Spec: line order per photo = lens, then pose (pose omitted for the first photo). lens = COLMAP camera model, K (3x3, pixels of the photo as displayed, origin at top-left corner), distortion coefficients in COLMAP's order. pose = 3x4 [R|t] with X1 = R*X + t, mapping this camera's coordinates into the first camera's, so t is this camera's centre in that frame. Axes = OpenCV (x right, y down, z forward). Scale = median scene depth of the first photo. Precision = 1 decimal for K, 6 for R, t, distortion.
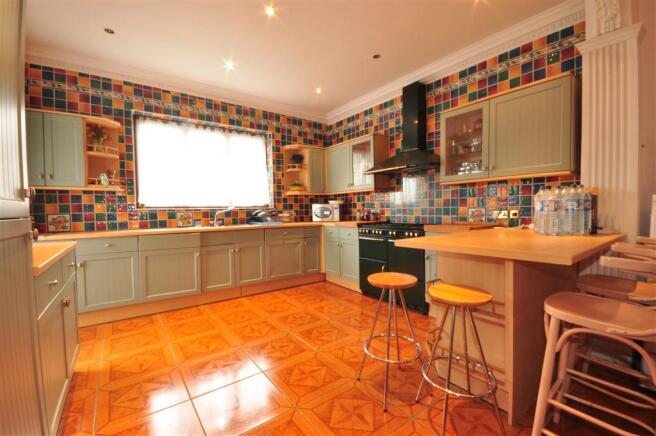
lens RADIAL K [[288.1, 0, 330.3], [0, 288.1, 218.2], [0, 0, 1]] dist [-0.002869, -0.006038]
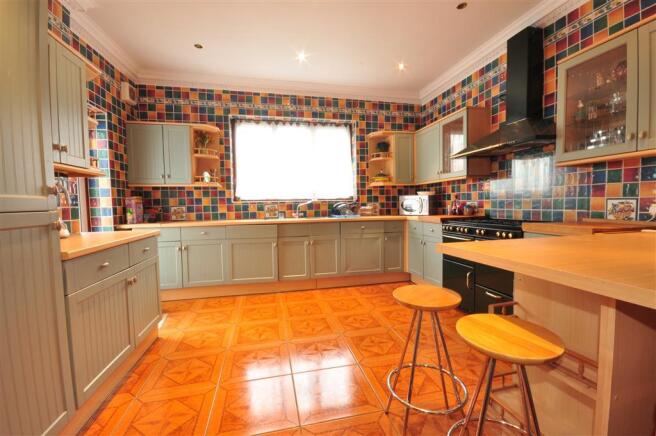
lens RADIAL K [[288.1, 0, 327.3], [0, 288.1, 218.5], [0, 0, 1]] dist [-0.002869, -0.006038]
pose [[0.912797, 0.019999, -0.407923, 0.141530], [-0.008356, 0.999506, 0.030305, -0.004188], [0.408328, -0.024253, 0.912513, 0.111796]]
